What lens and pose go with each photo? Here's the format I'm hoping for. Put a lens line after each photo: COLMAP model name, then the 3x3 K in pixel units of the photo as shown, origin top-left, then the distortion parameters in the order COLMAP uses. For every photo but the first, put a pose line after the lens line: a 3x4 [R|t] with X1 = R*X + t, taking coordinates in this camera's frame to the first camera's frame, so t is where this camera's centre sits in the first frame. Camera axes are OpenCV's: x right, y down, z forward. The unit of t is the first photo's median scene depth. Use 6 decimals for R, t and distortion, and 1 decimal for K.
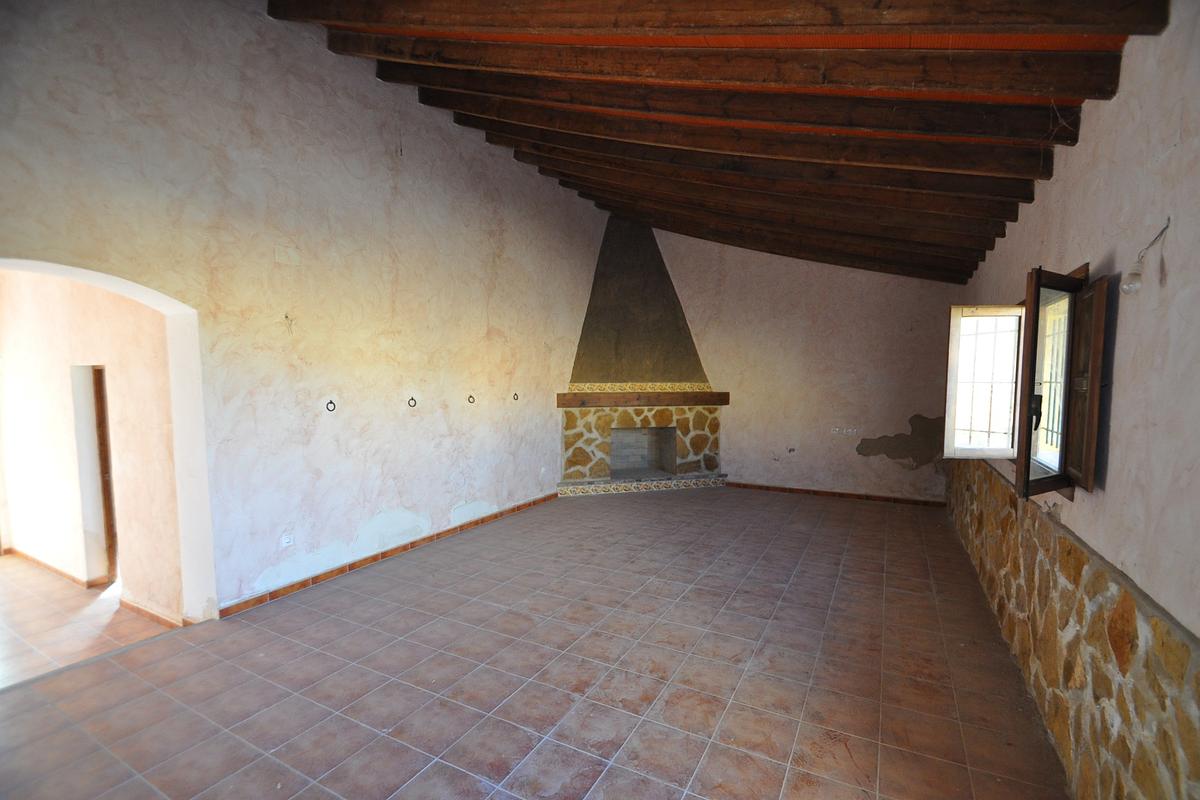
lens RADIAL K [[532.5, 0, 606.9], [0, 532.5, 411.5], [0, 0, 1]] dist [0.017780, -0.022813]
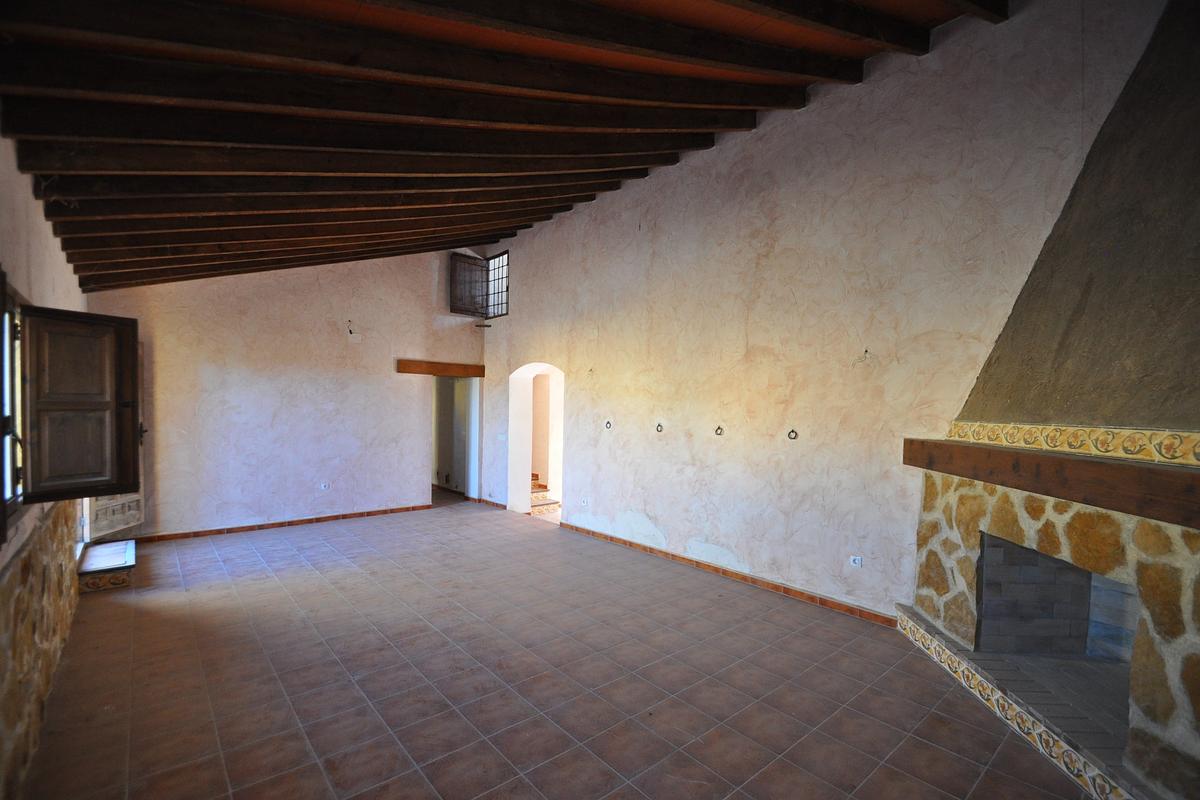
lens RADIAL K [[532.5, 0, 606.9], [0, 532.5, 411.5], [0, 0, 1]] dist [0.017780, -0.022813]
pose [[-0.360400, 0.004053, -0.932789, 0.662035], [-0.070951, 0.996975, 0.031745, -0.071521], [0.930096, 0.077623, -0.359022, 1.146081]]
